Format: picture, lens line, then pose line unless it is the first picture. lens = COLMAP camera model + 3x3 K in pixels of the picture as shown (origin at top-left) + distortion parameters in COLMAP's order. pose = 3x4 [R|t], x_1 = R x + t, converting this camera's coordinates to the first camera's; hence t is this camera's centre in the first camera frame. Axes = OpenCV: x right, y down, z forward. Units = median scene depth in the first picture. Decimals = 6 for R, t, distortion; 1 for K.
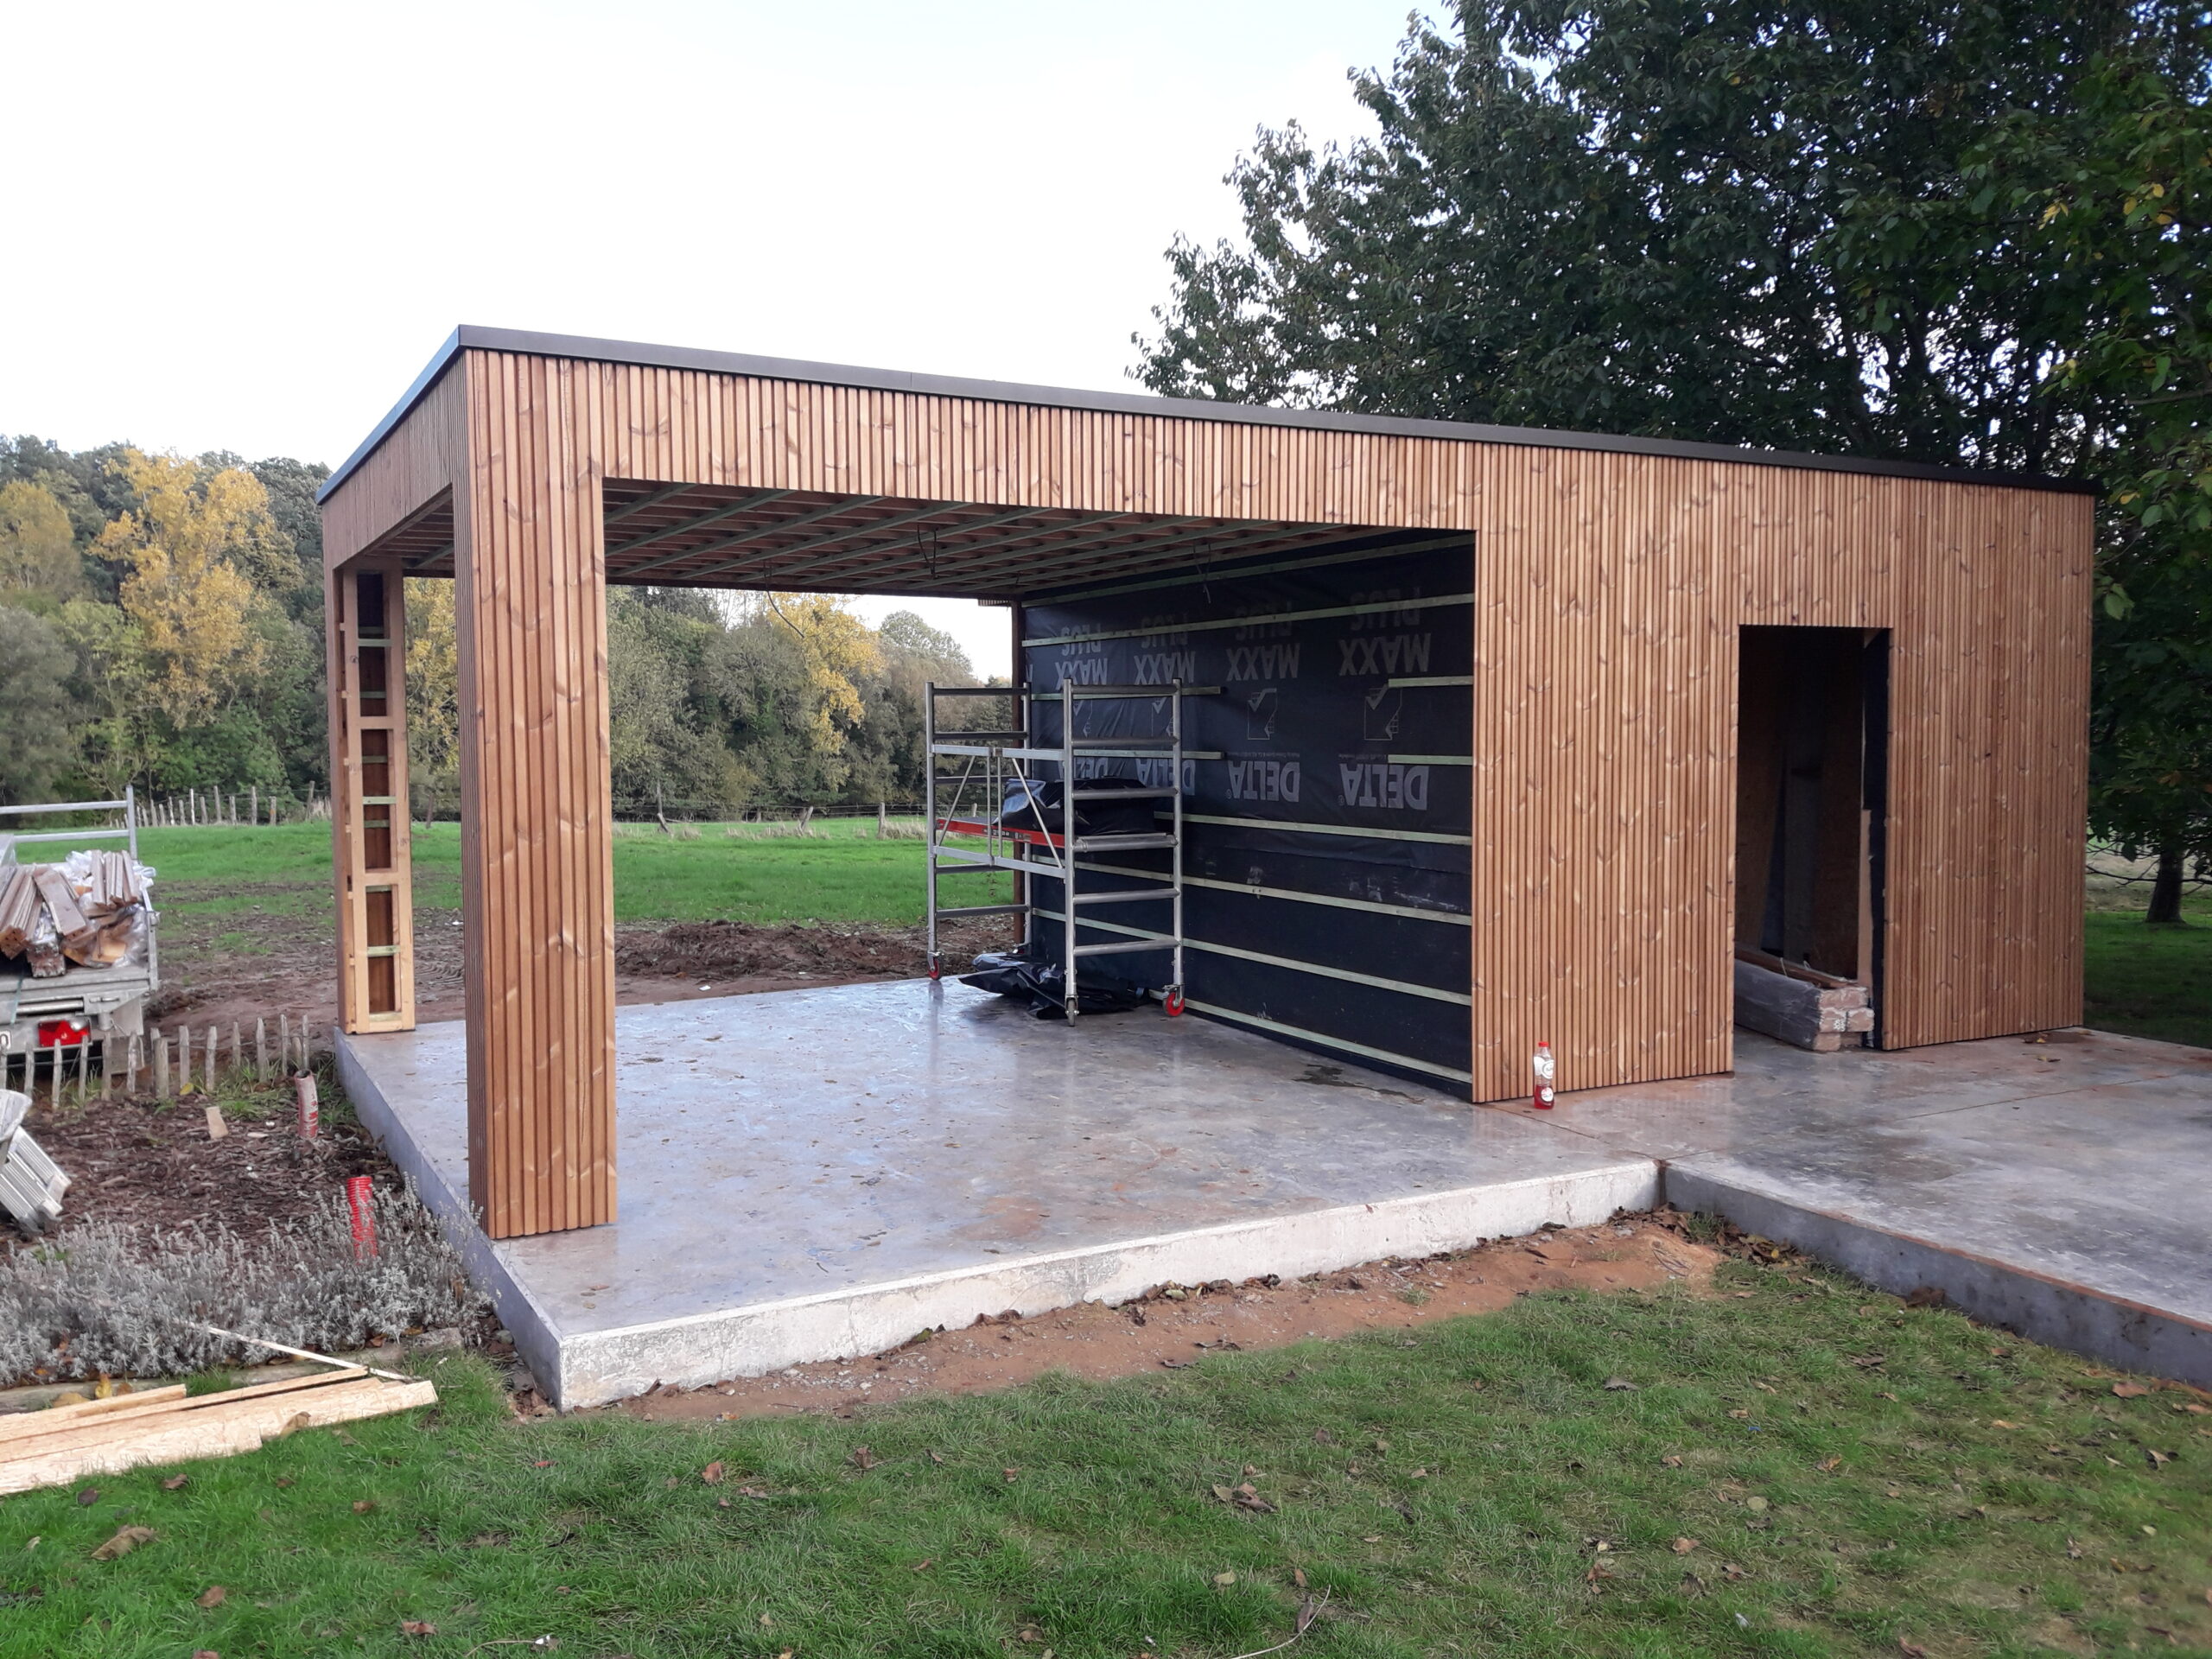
lens RADIAL K [[1801.5, 0, 1106.0], [0, 1801.5, 829.5], [0, 0, 1]] dist [0.117540, -0.204562]
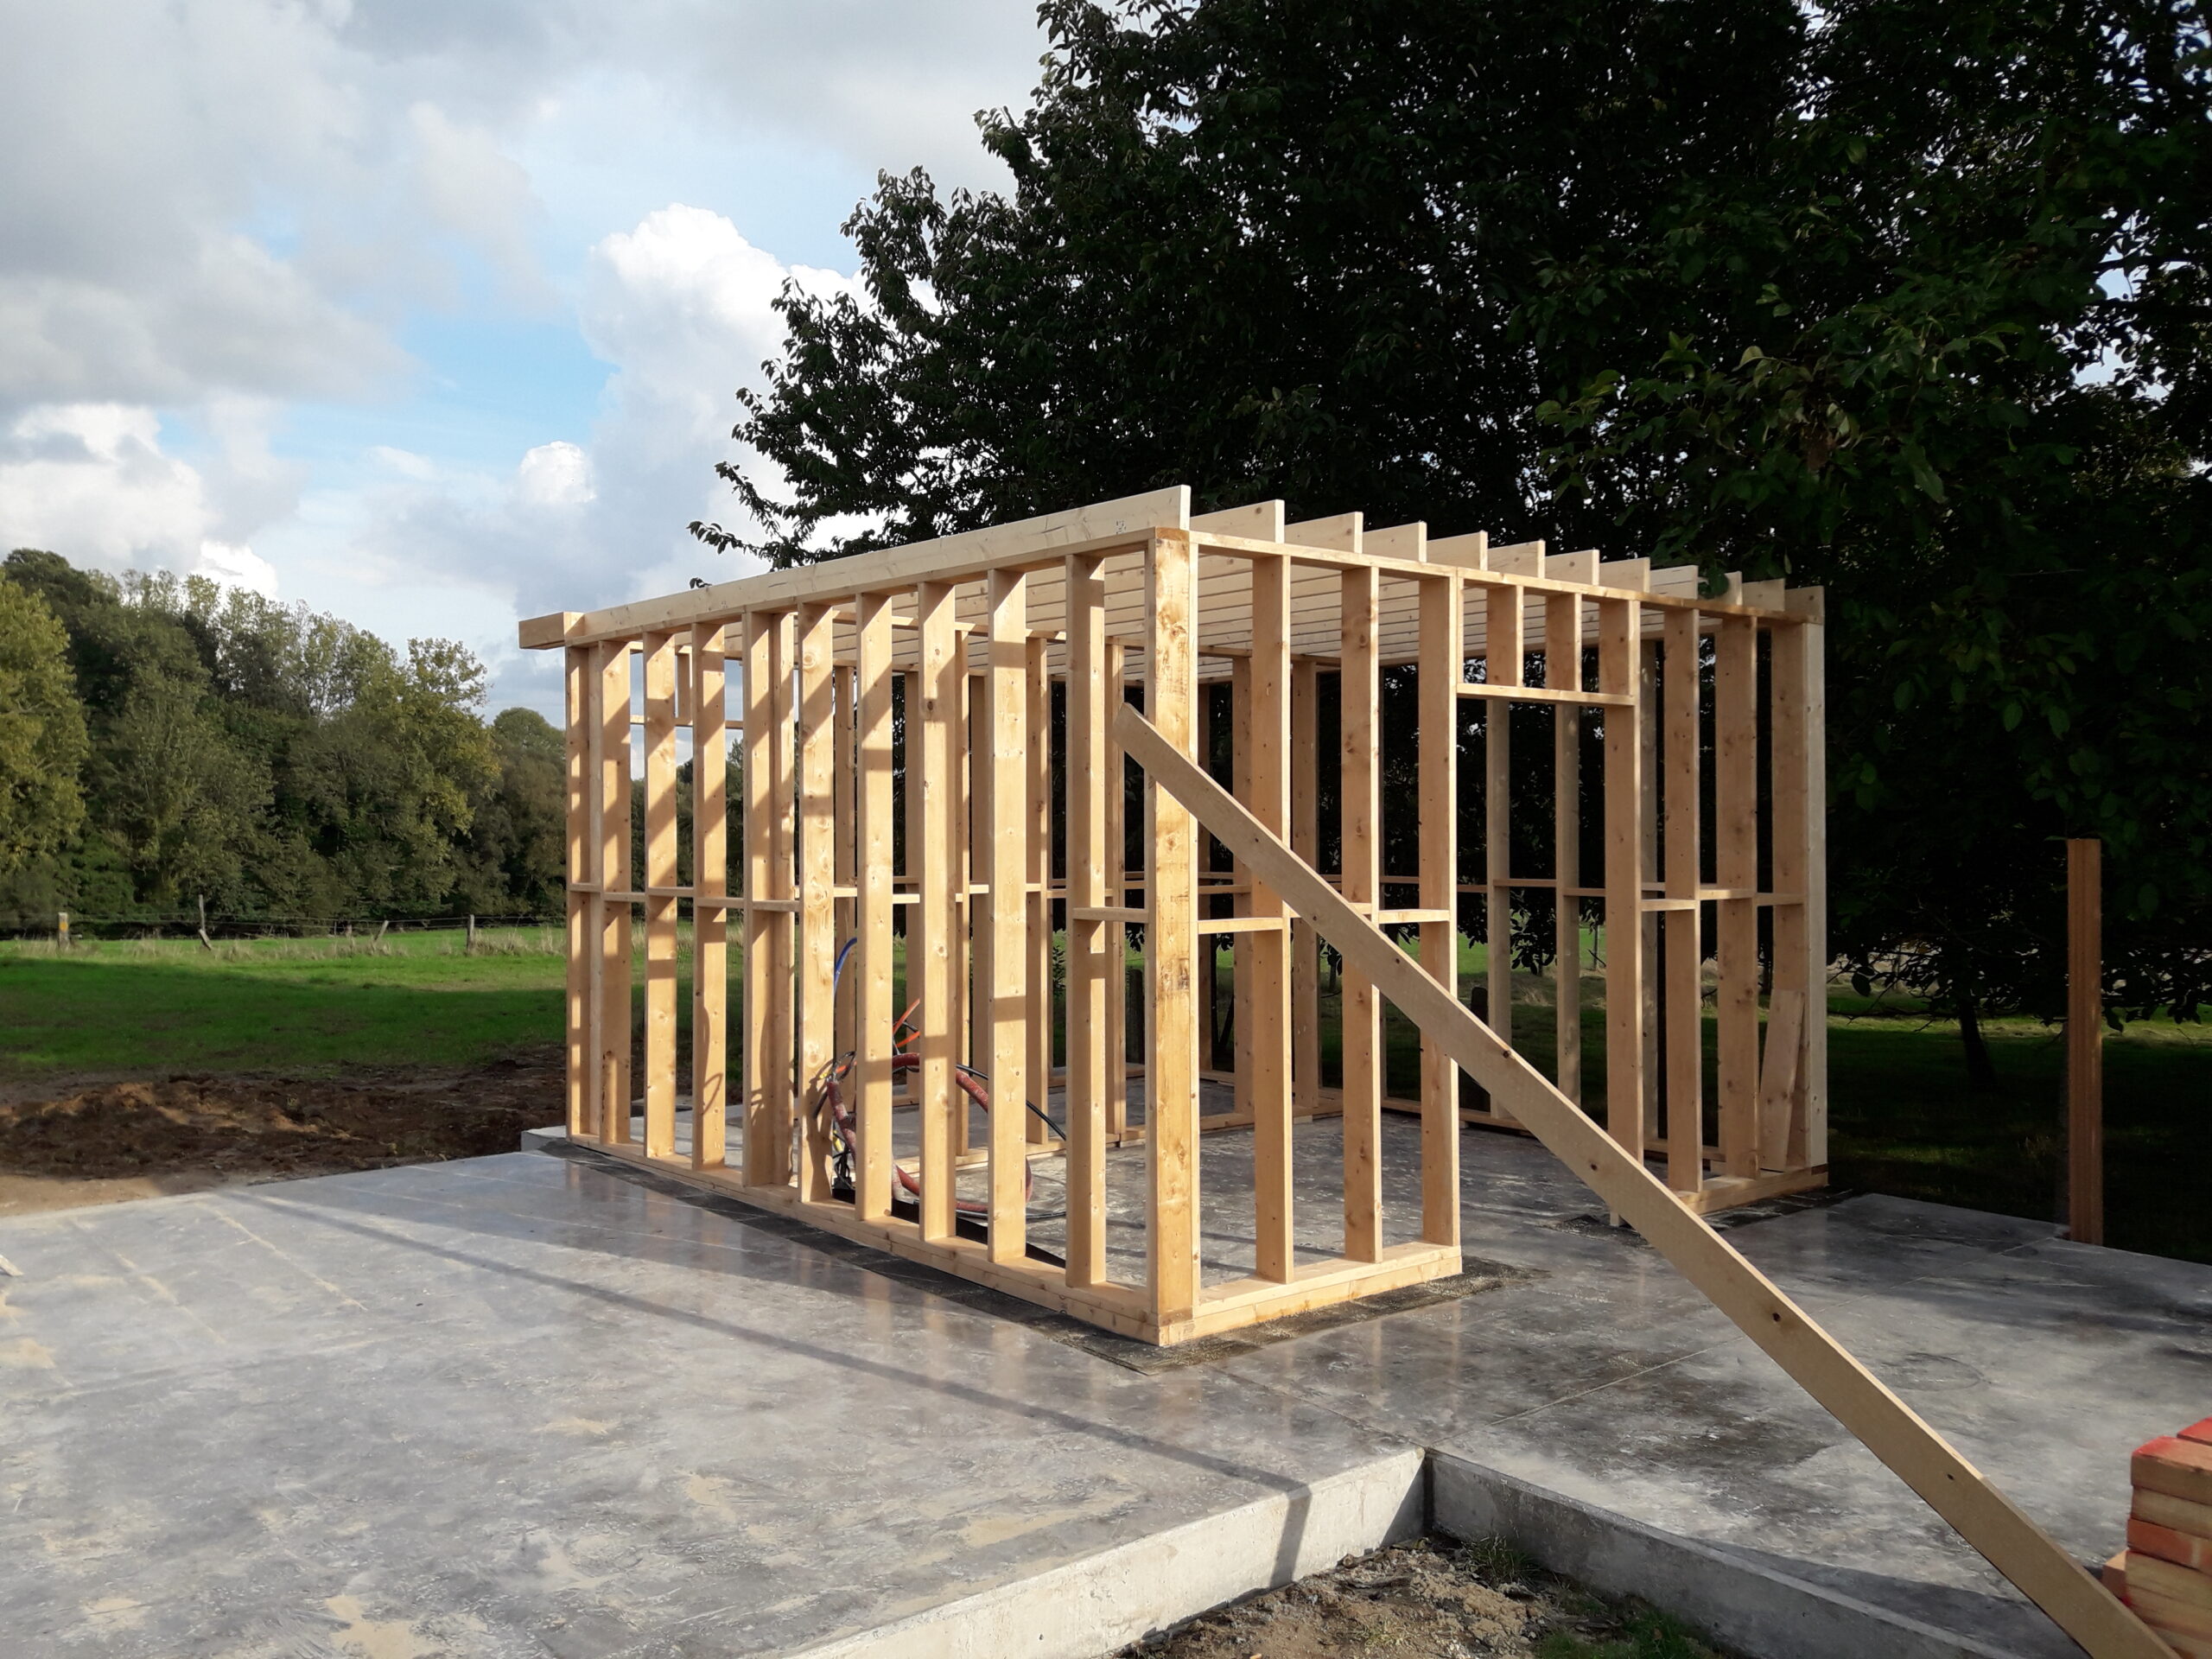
lens RADIAL K [[1801.5, 0, 1106.0], [0, 1801.5, 829.5], [0, 0, 1]] dist [0.117540, -0.204562]
pose [[0.980508, 0.001211, 0.196477, 0.015790], [0.010315, 0.998285, -0.057631, -0.005076], [-0.196209, 0.058534, 0.978813, 0.108849]]
